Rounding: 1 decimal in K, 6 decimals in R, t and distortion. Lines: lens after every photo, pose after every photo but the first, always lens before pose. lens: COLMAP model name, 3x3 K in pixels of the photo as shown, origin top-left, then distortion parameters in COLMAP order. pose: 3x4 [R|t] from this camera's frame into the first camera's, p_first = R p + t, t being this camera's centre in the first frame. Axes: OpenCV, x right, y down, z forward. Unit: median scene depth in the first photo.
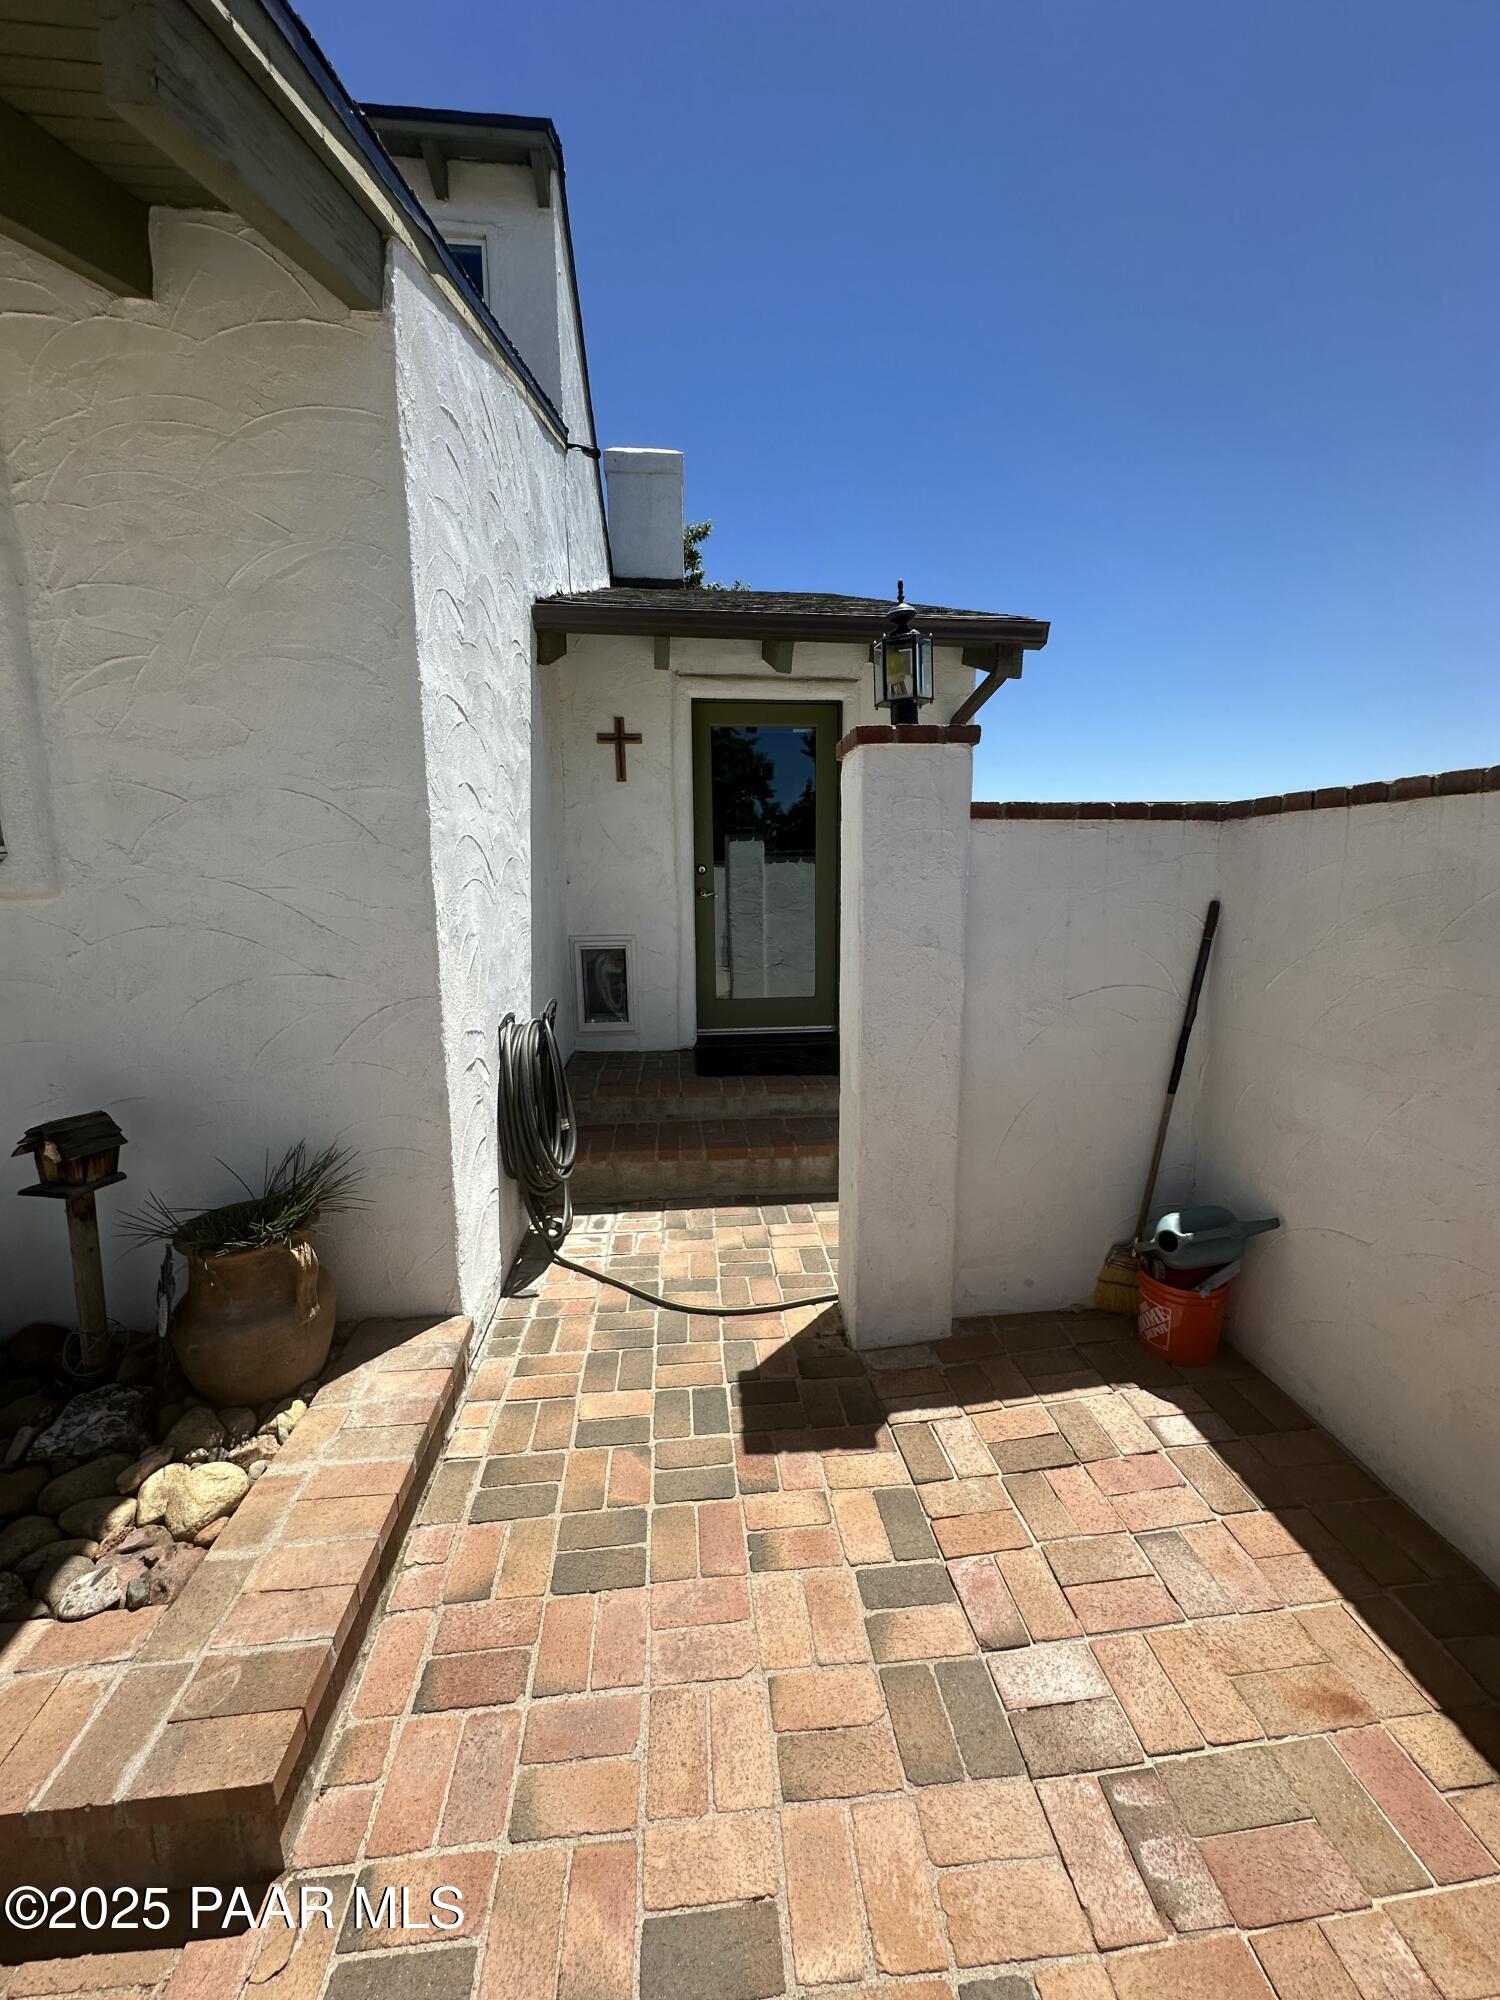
lens RADIAL K [[797.7, 0, 750.0], [0, 797.7, 1000.0], [0, 0, 1]] dist [-0.002243, 0.000138]
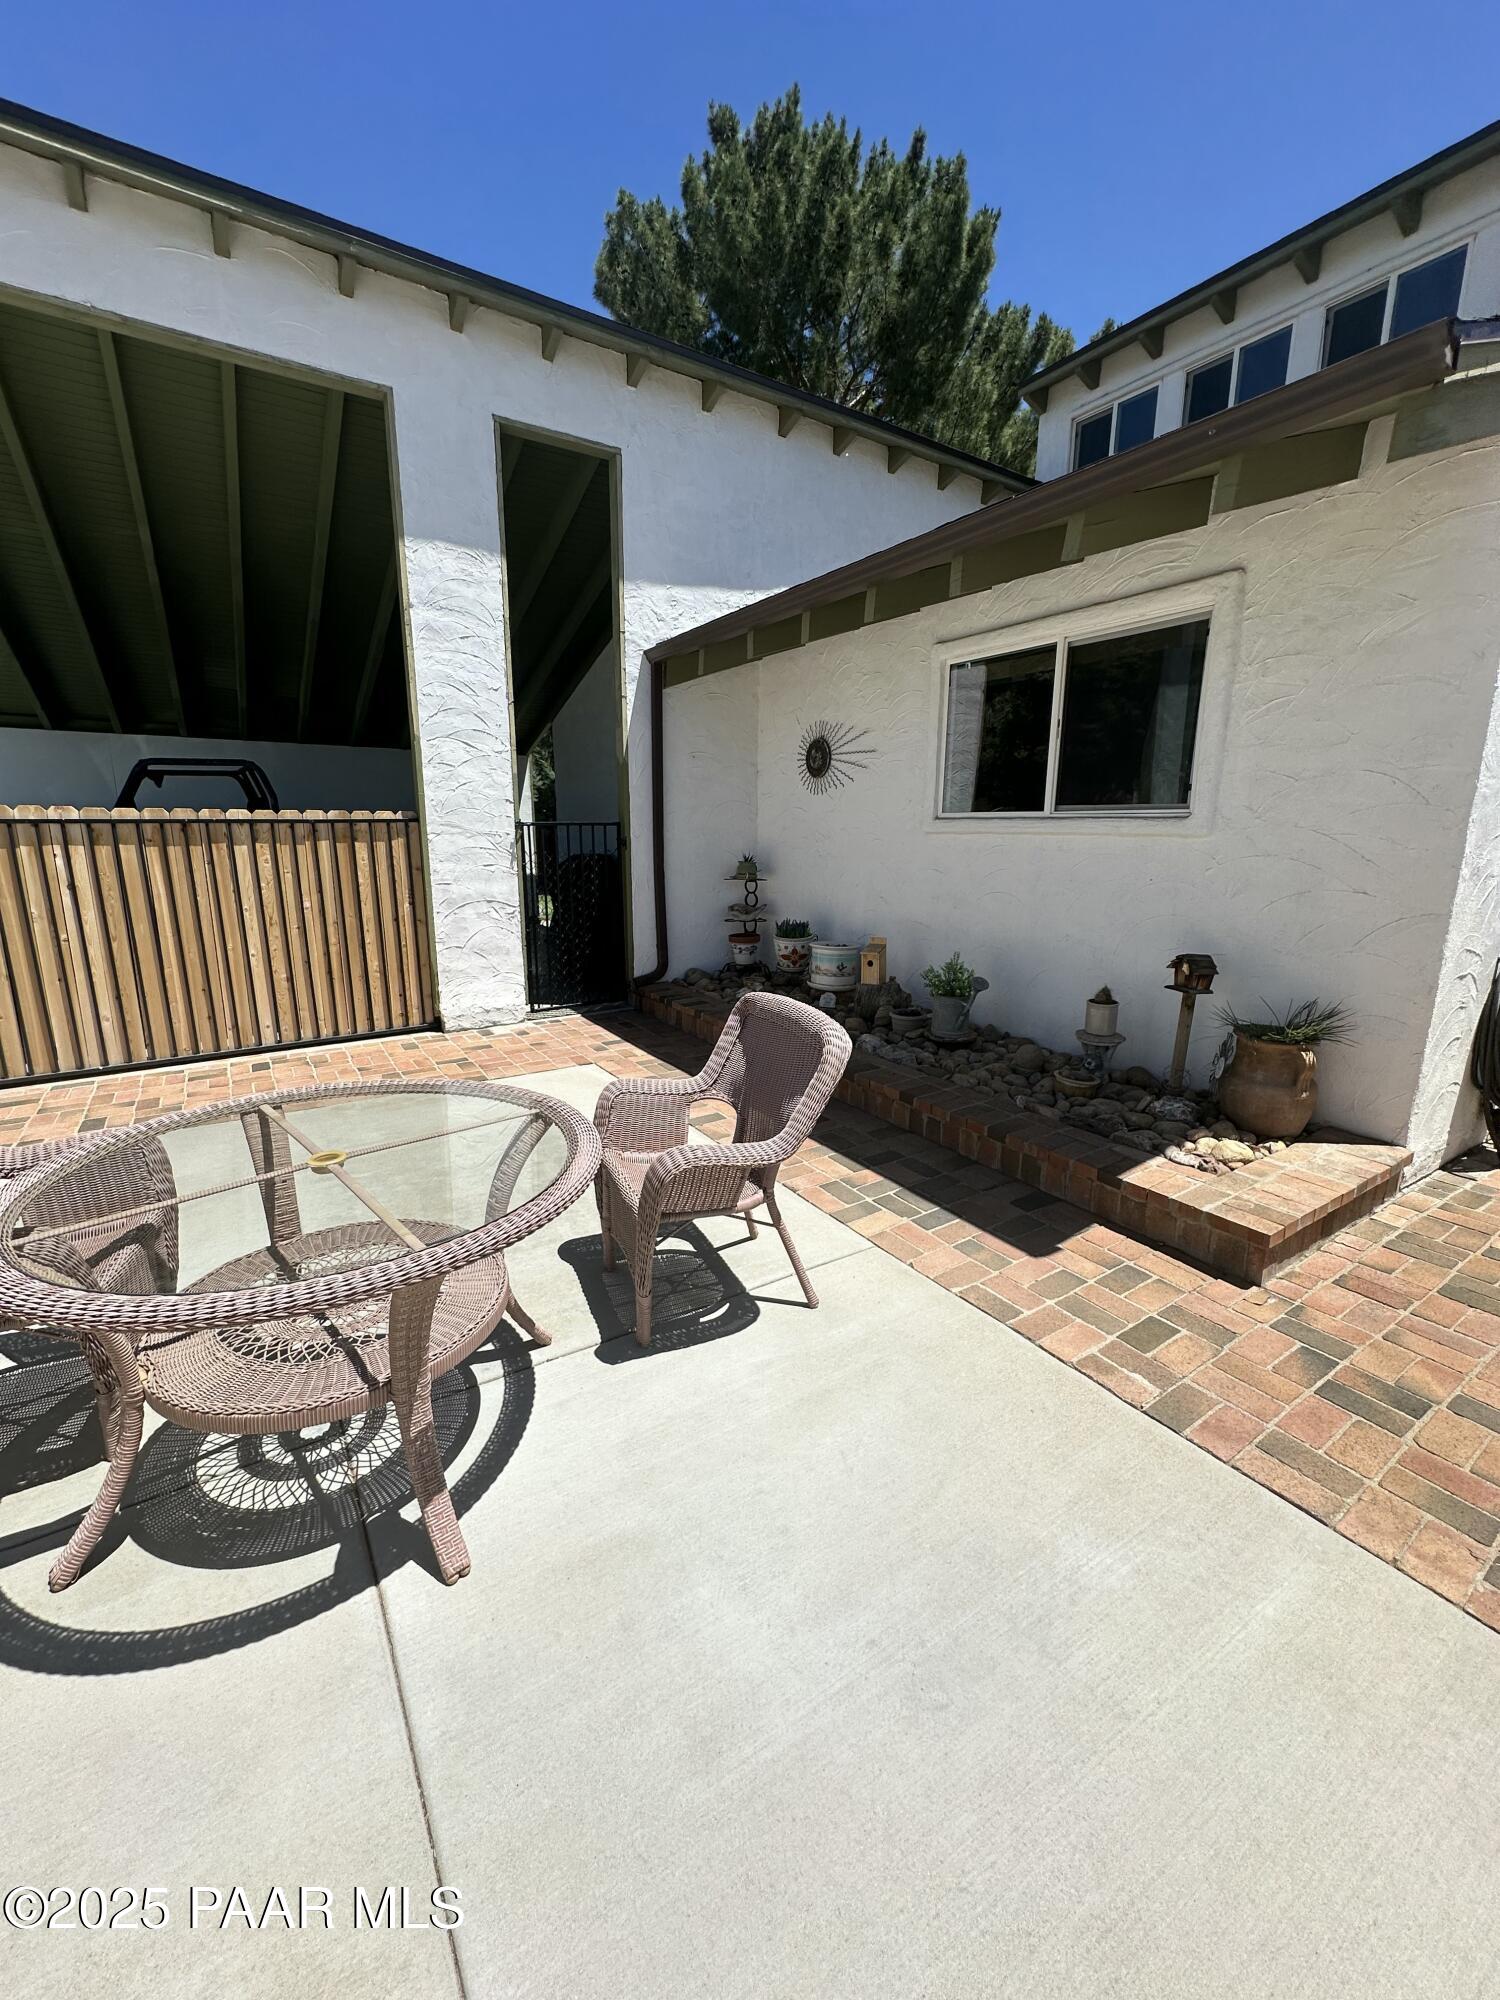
lens RADIAL K [[797.7, 0, 750.0], [0, 797.7, 1000.0], [0, 0, 1]] dist [-0.002243, 0.000138]
pose [[0.467011, 0.196645, -0.862109, 0.295519], [-0.153907, 0.978154, 0.139743, 0.148011], [0.870754, 0.067423, 0.487074, -0.808903]]
